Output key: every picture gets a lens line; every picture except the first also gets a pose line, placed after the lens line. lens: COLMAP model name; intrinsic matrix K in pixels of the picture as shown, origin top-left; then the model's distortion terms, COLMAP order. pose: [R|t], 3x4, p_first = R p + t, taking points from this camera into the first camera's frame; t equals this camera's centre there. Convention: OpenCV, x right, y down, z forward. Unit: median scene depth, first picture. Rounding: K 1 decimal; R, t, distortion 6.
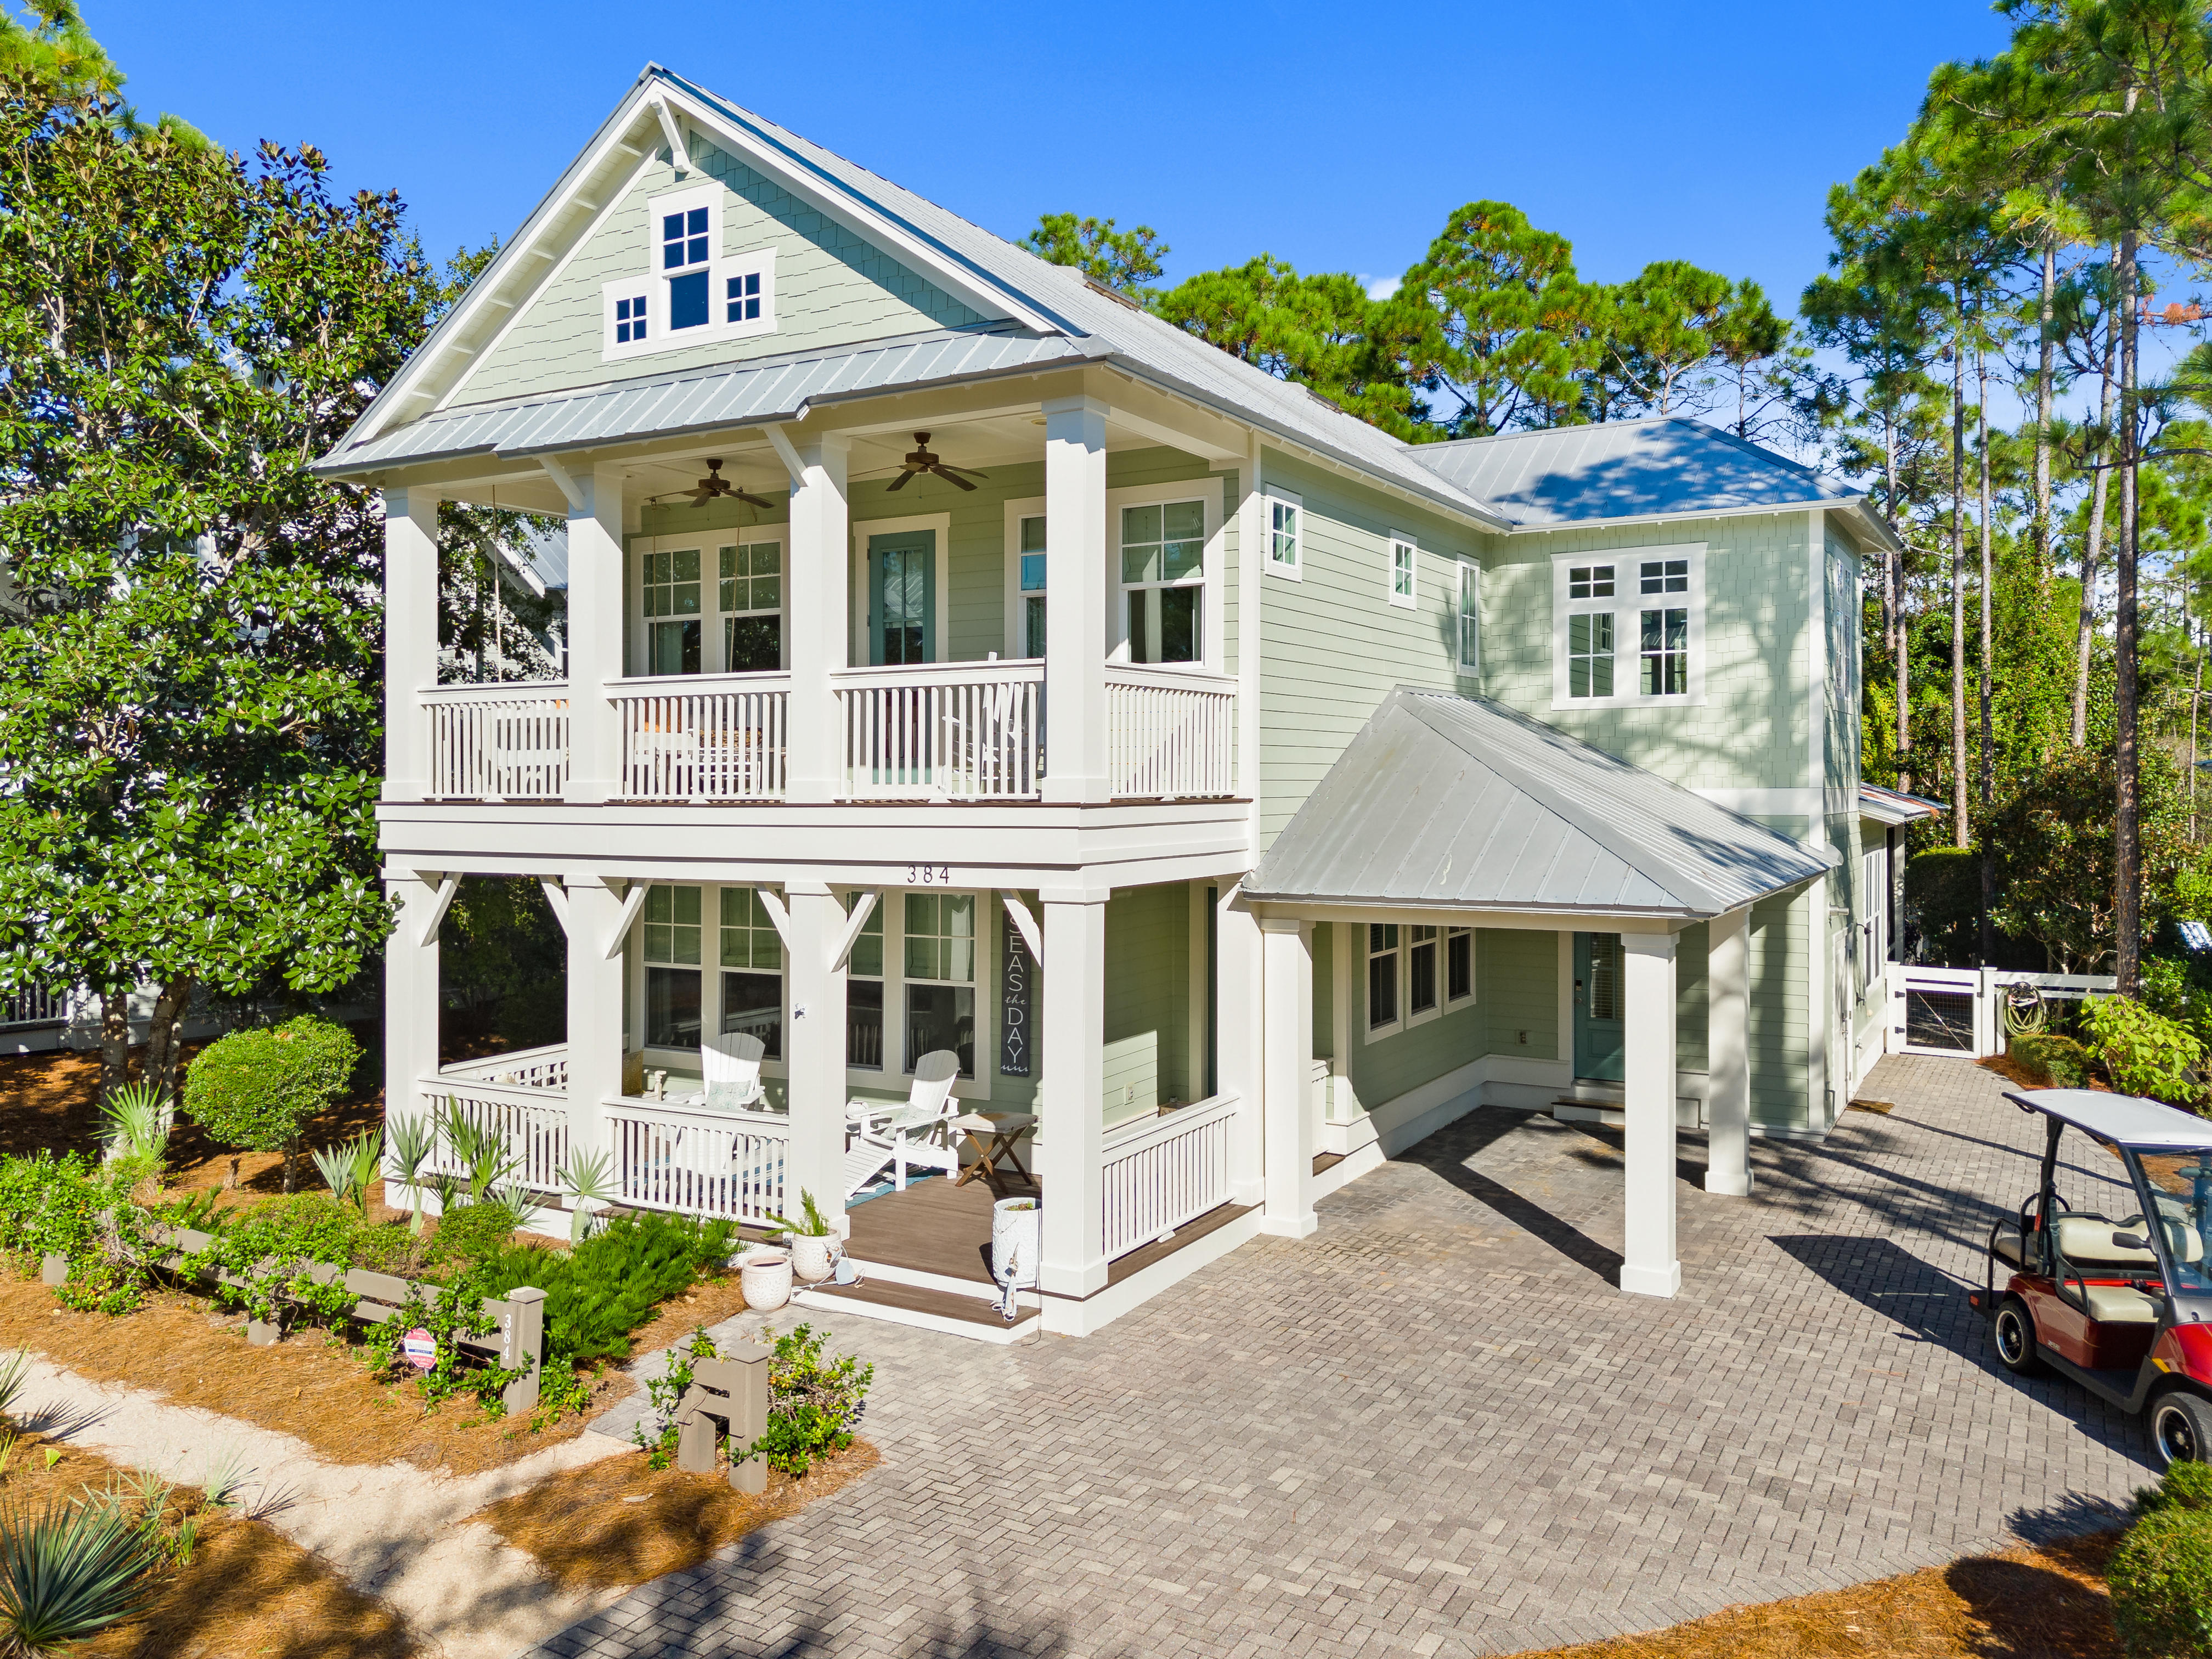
lens RADIAL K [[1688.2, 0, 1105.7], [0, 1688.2, 789.6], [0, 0, 1]] dist [0.019371, -0.000869]
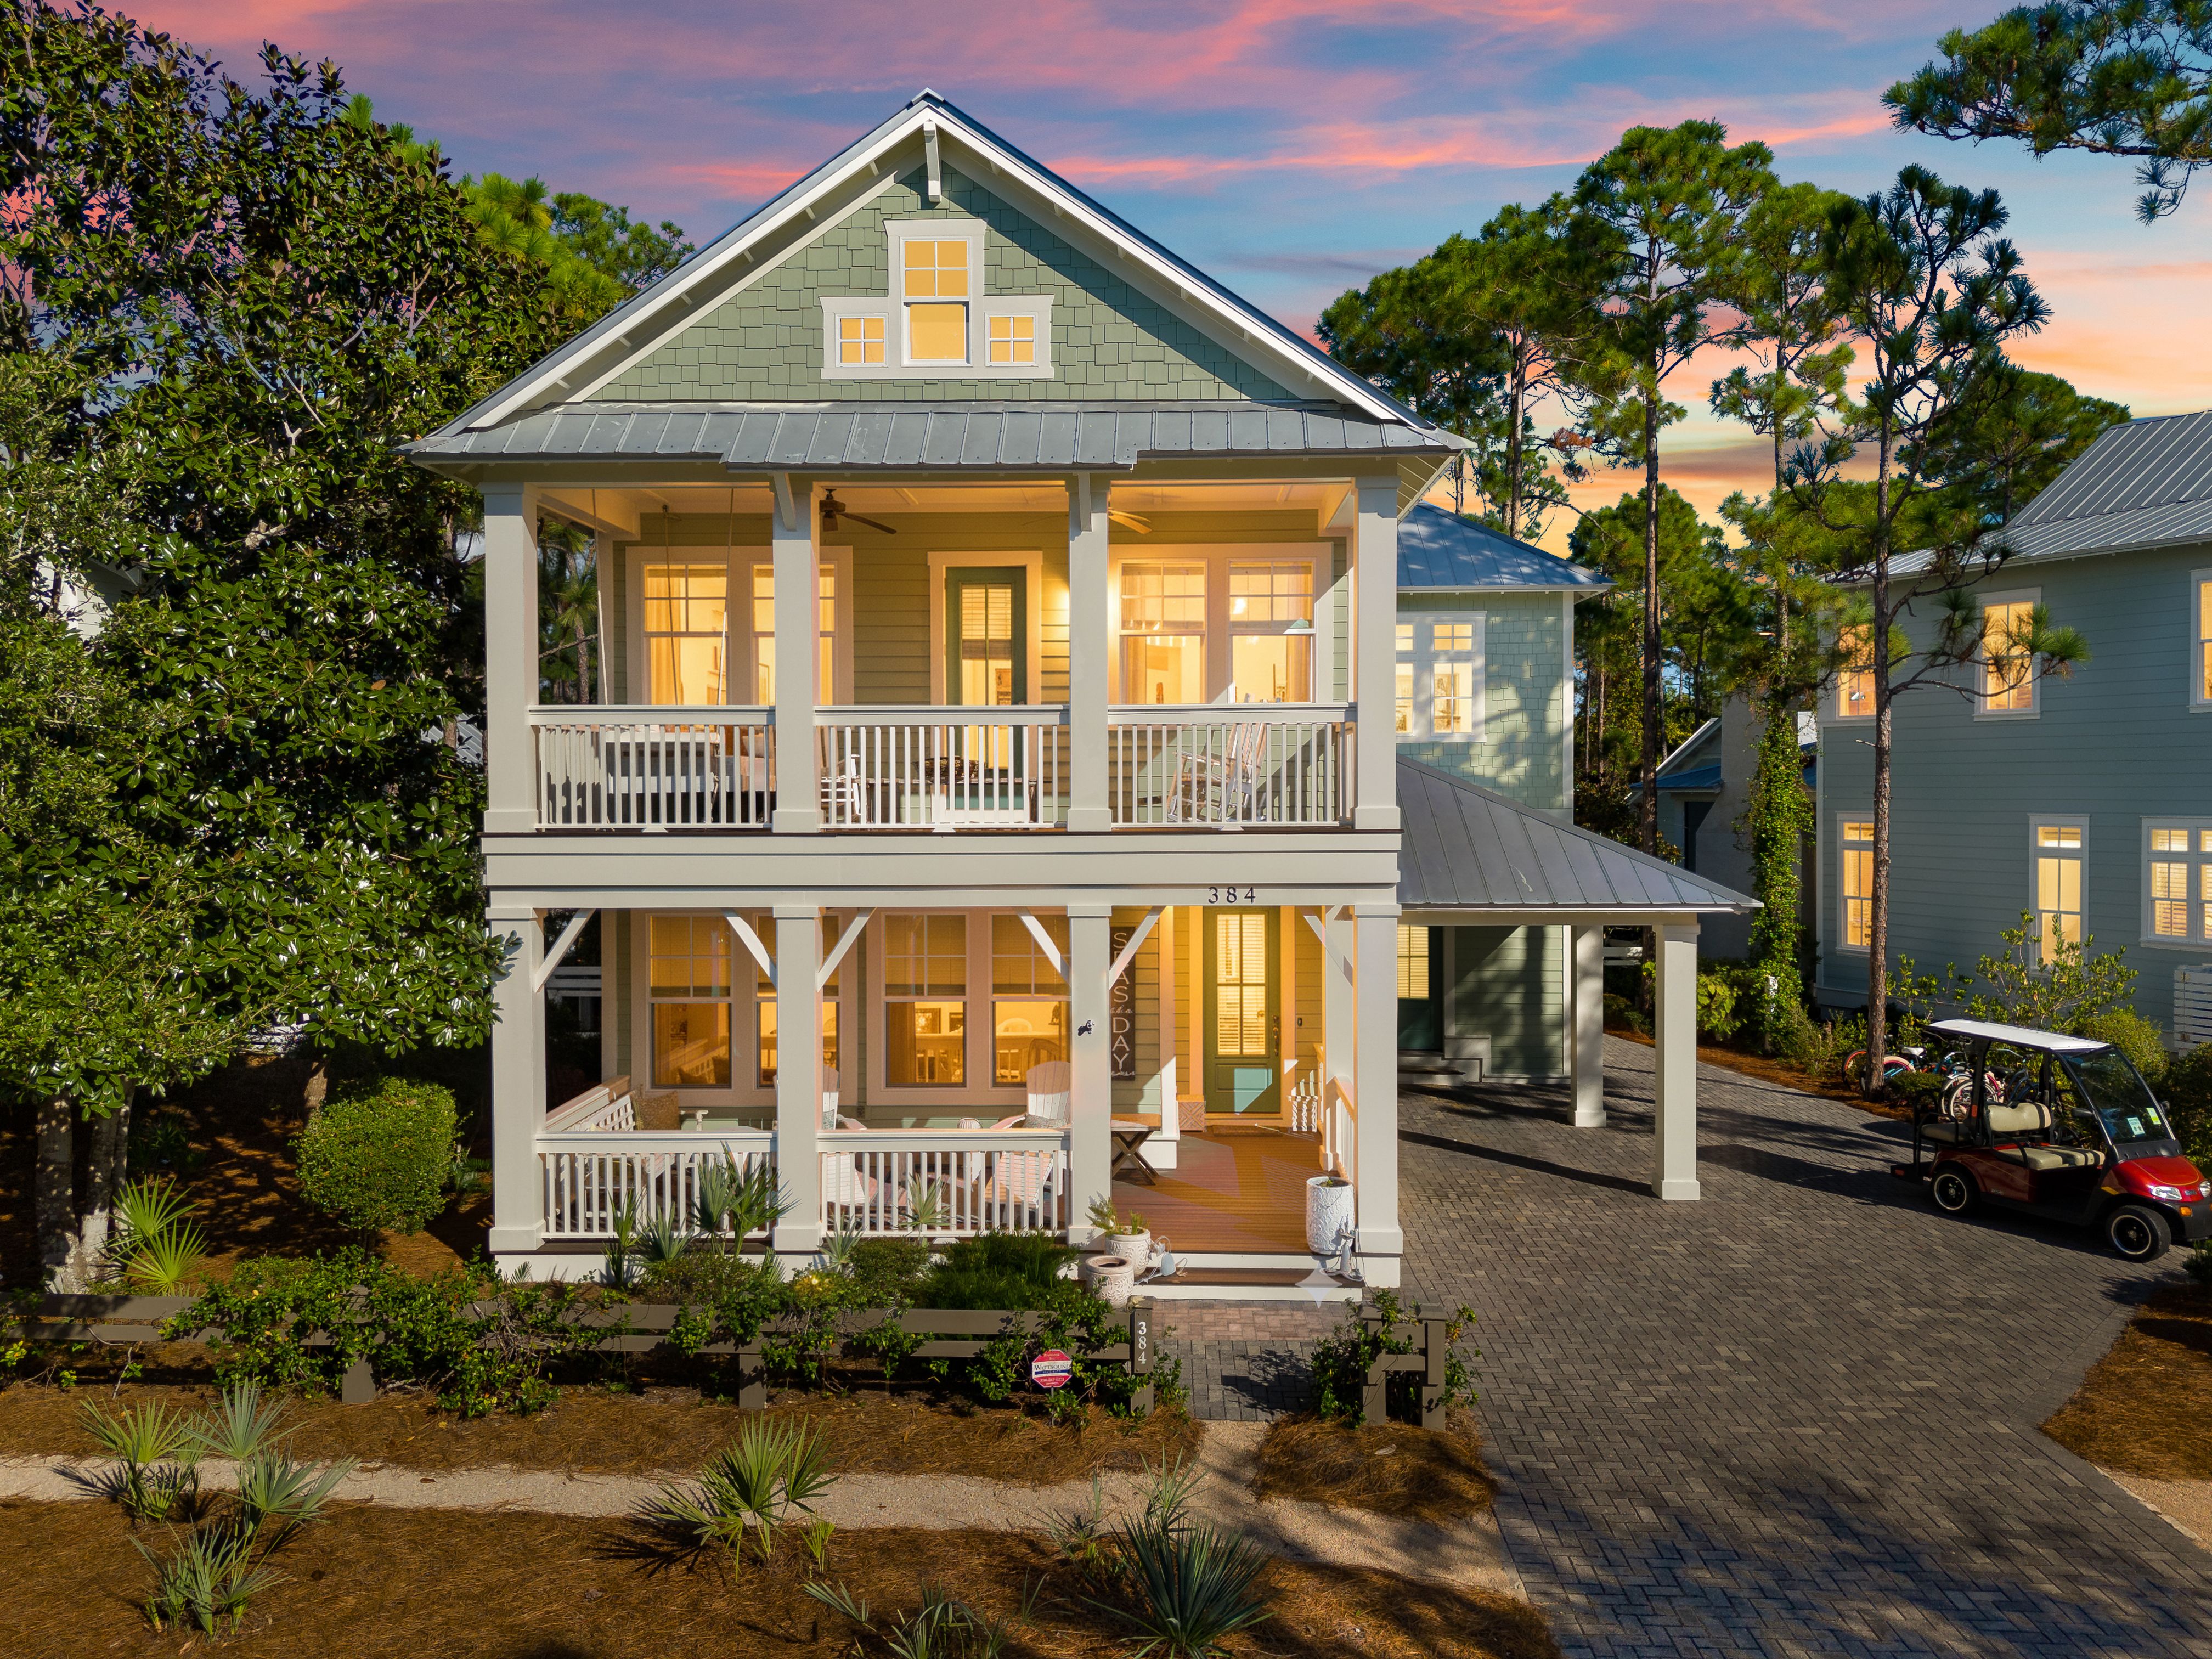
lens RADIAL K [[1668.4, 0, 1106.0], [0, 1668.4, 829.5], [0, 0, 1]] dist [0.029479, 0.000915]
pose [[0.874747, -0.009199, 0.484493, -0.751563], [0.000977, 0.999851, 0.017220, -0.012345], [-0.484579, -0.014590, 0.874626, 0.092872]]
